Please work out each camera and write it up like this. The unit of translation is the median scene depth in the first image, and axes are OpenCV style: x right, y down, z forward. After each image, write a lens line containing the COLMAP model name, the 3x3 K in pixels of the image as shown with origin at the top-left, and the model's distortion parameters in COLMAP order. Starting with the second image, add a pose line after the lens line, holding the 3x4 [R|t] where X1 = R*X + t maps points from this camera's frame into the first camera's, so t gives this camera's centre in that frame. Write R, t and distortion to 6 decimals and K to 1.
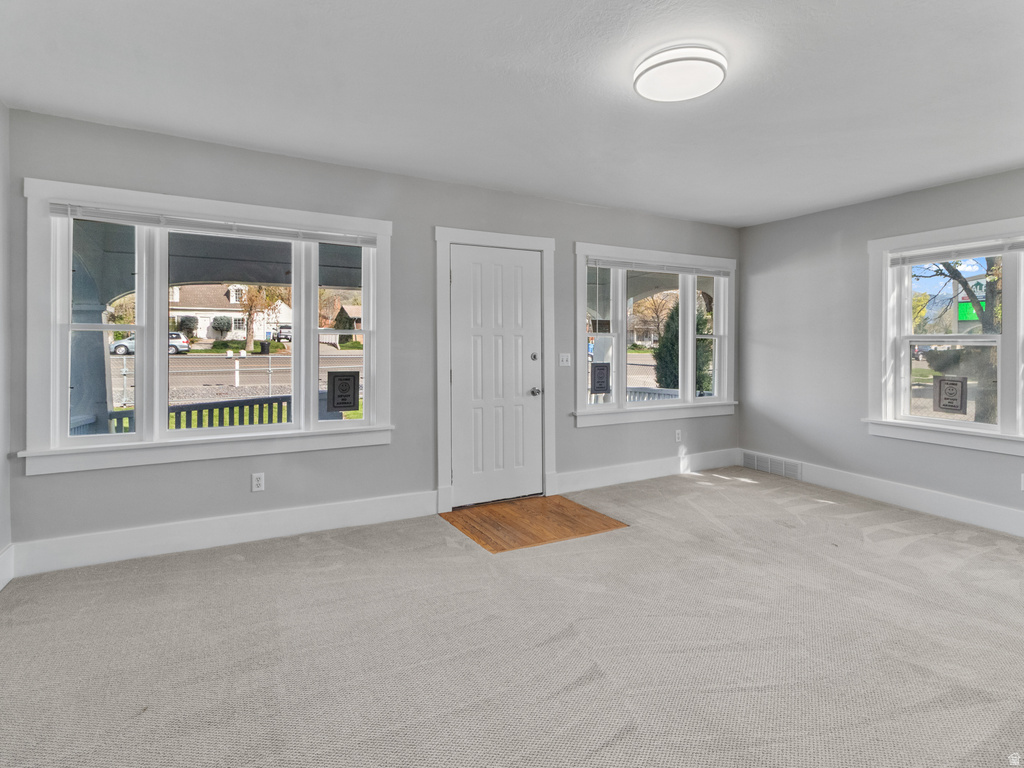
lens RADIAL K [[532.0, 0, 512.1], [0, 532.0, 351.7], [0, 0, 1]] dist [0.003708, -0.000132]
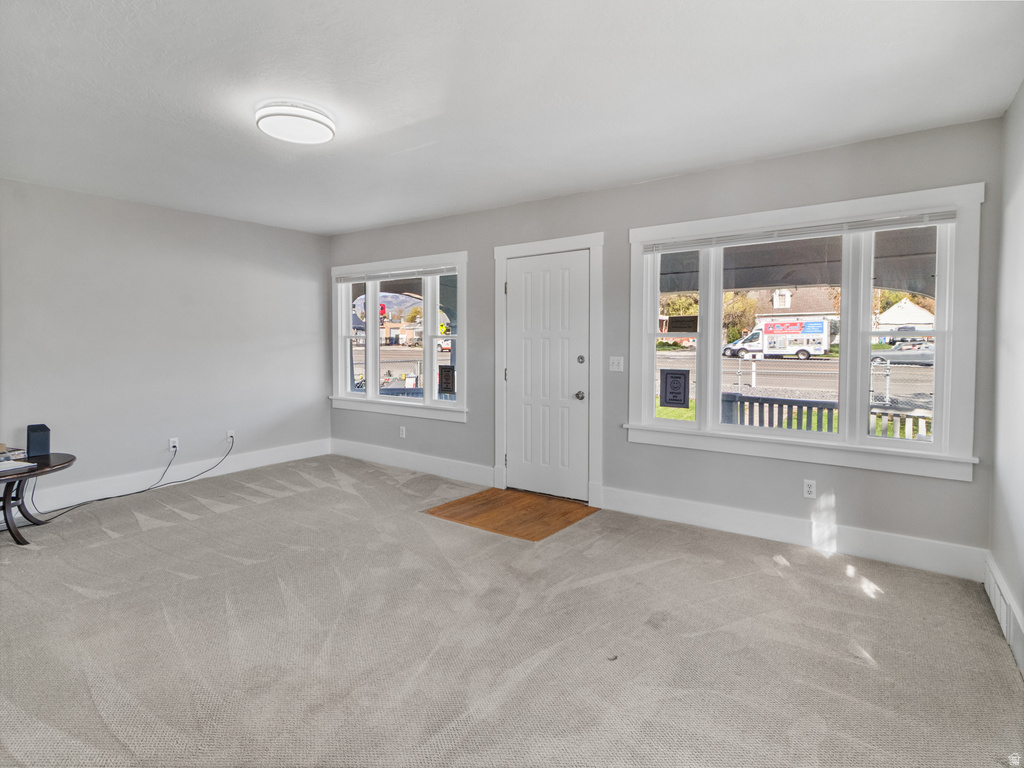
lens RADIAL K [[528.3, 0, 518.6], [0, 528.3, 361.0], [0, 0, 1]] dist [0.000839, -0.000305]
pose [[0.449107, 0.025767, -0.893106, 0.825394], [-0.015675, 0.999657, 0.020959, -0.005521], [0.893340, 0.004587, 0.449357, 0.451493]]
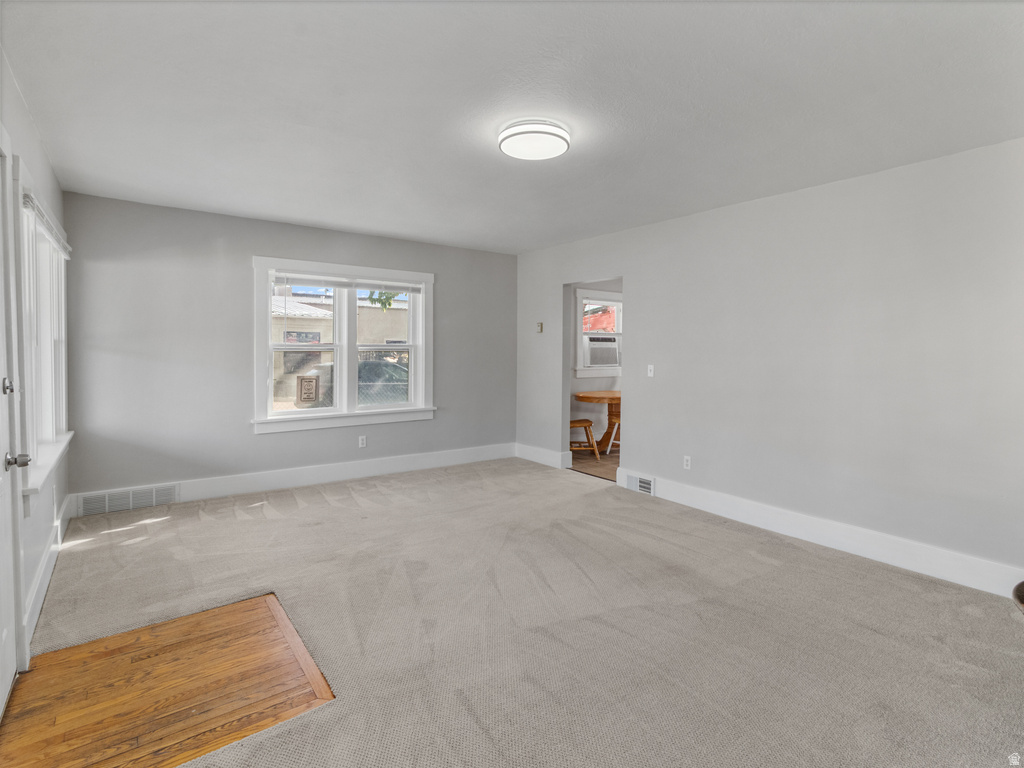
lens RADIAL K [[528.3, 0, 518.6], [0, 528.3, 361.0], [0, 0, 1]] dist [0.000839, -0.000305]
pose [[-0.142570, -0.029004, 0.989360, -0.461326], [0.014190, 0.999408, 0.031343, -0.019840], [-0.989683, 0.018507, -0.142074, 0.604029]]
